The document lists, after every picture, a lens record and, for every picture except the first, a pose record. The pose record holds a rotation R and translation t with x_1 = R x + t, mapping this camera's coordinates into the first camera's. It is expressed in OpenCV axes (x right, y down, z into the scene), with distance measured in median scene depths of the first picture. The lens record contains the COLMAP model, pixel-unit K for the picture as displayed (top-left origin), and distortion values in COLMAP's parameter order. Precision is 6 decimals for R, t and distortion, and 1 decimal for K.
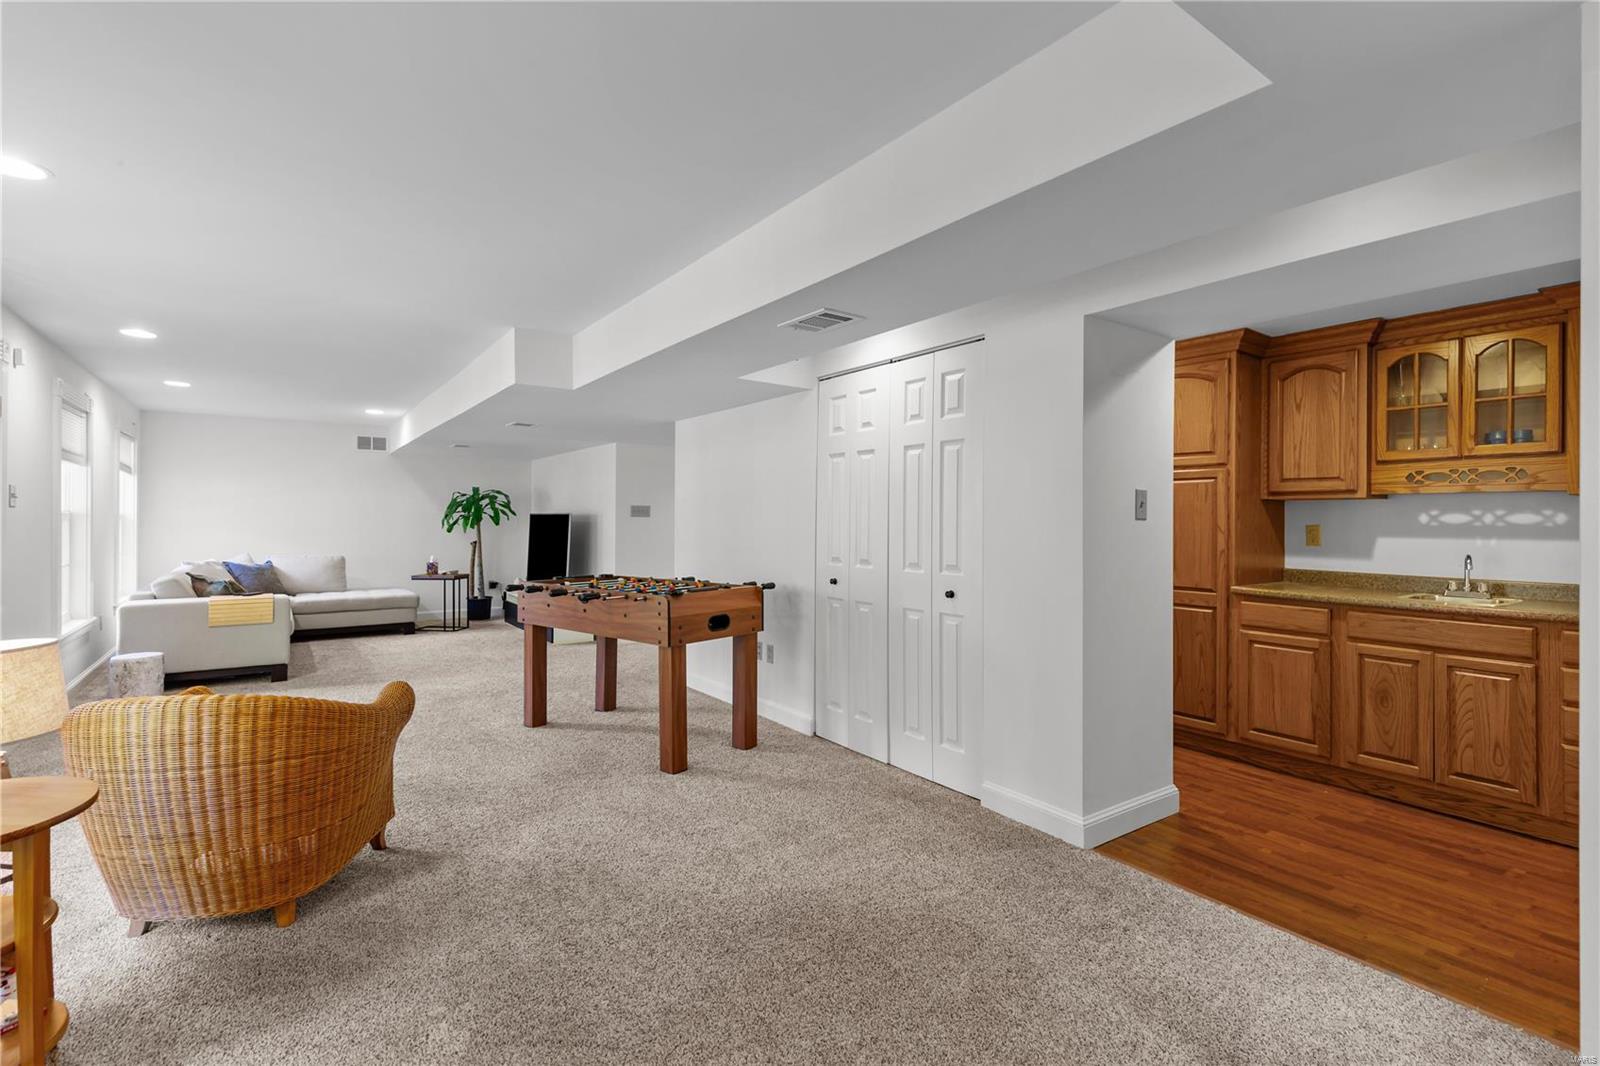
lens RADIAL K [[729.8, 0, 786.8], [0, 729.8, 524.6], [0, 0, 1]] dist [0.011033, -0.001002]
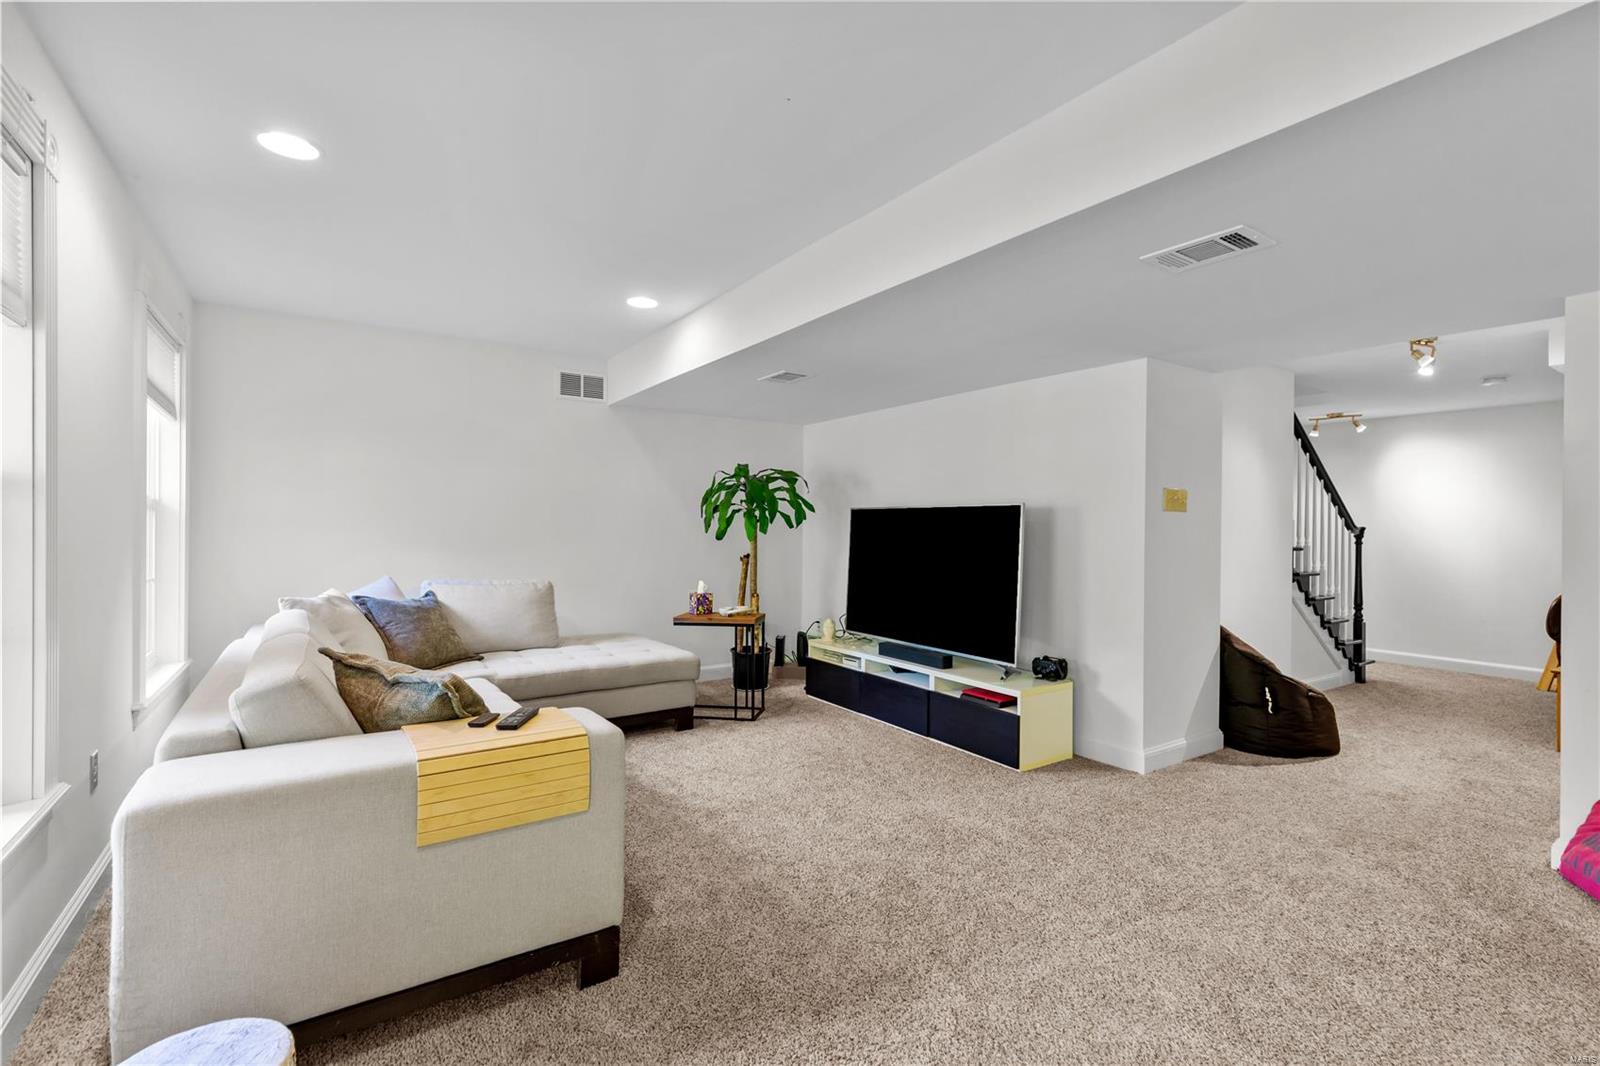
lens RADIAL K [[729.8, 0, 813.0], [0, 729.8, 533.8], [0, 0, 1]] dist [0.011033, -0.001002]
pose [[0.999867, 0.006637, -0.014911, -0.426234], [-0.006608, 0.999976, 0.002024, 0.004895], [0.014924, -0.001925, 0.999887, 0.481318]]
